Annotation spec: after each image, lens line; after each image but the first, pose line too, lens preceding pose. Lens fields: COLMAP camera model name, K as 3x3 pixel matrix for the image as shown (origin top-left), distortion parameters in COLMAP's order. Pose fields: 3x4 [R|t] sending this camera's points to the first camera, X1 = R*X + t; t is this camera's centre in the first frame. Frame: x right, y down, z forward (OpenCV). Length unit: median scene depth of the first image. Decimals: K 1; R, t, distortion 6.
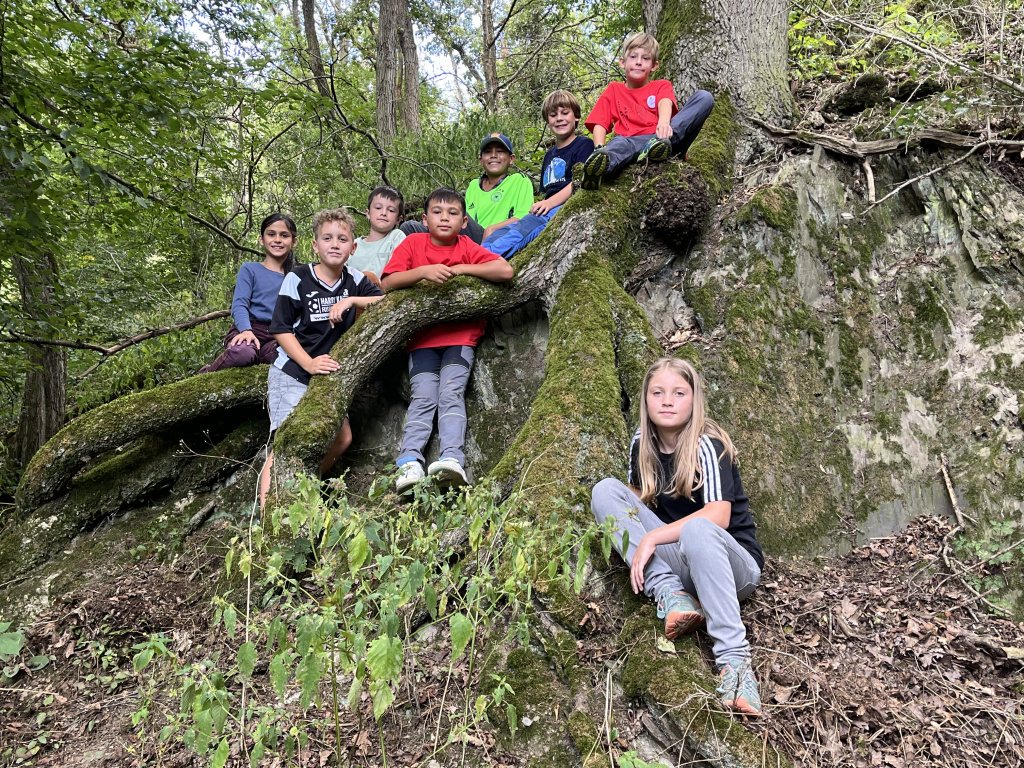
lens RADIAL K [[1018.2, 0, 519.2], [0, 1018.2, 366.3], [0, 0, 1]] dist [0.038328, 0.000000]
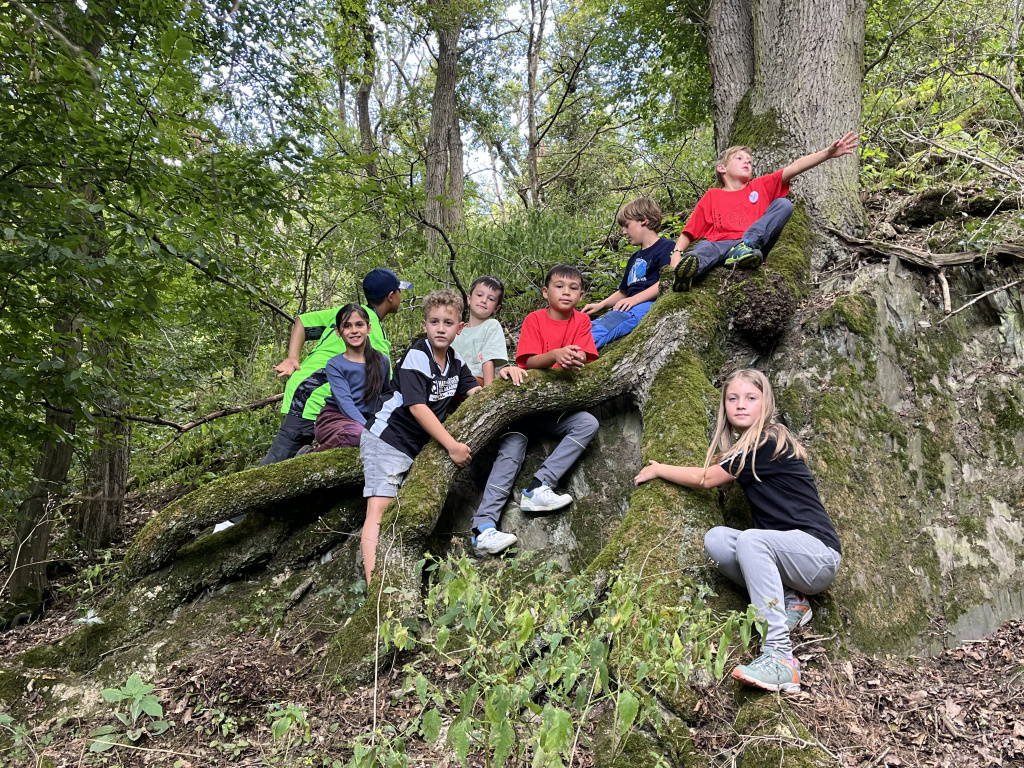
lens RADIAL K [[1018.2, 0, 514.3], [0, 1018.2, 379.0], [0, 0, 1]] dist [0.038328, 0.000000]
pose [[0.999156, 0.035373, -0.020880, -0.079771], [-0.036842, 0.996520, -0.074766, 0.001408], [0.018162, 0.075472, 0.996983, -0.041883]]
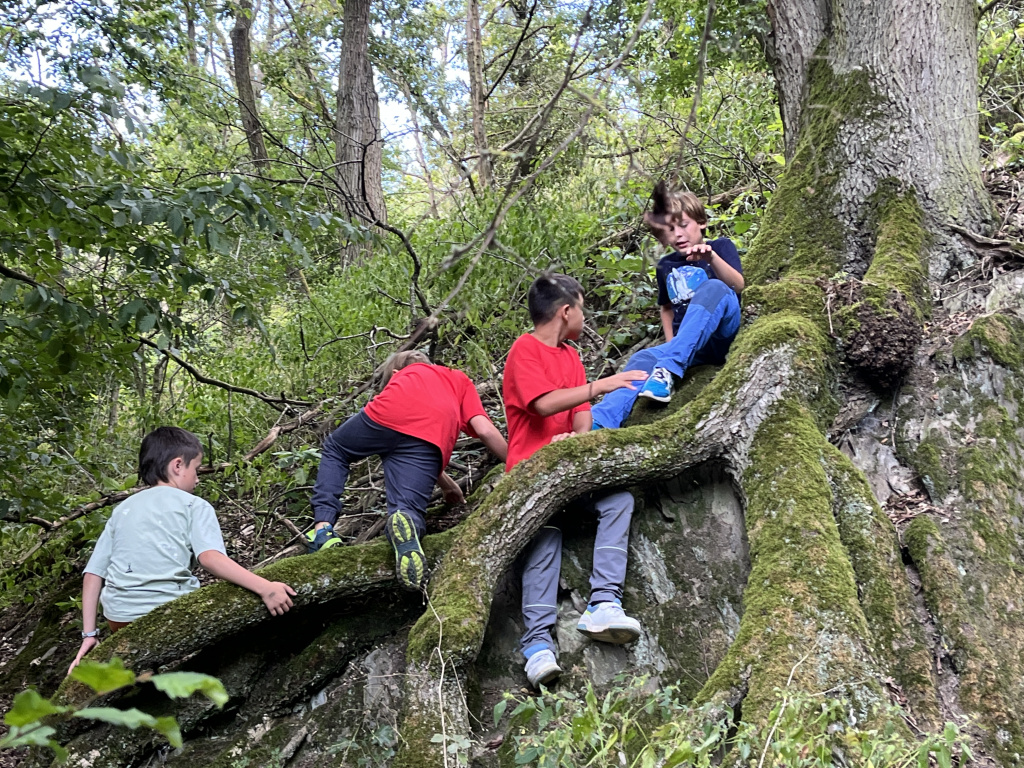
lens RADIAL K [[1478.6, 0, 531.9], [0, 1478.6, 362.6], [0, 0, 1]] dist [0.049179, 0.000000]
pose [[0.998892, -0.001911, 0.047030, -0.182585], [0.007310, 0.993349, -0.114906, -0.009180], [-0.046497, 0.115123, 0.992262, -0.134531]]
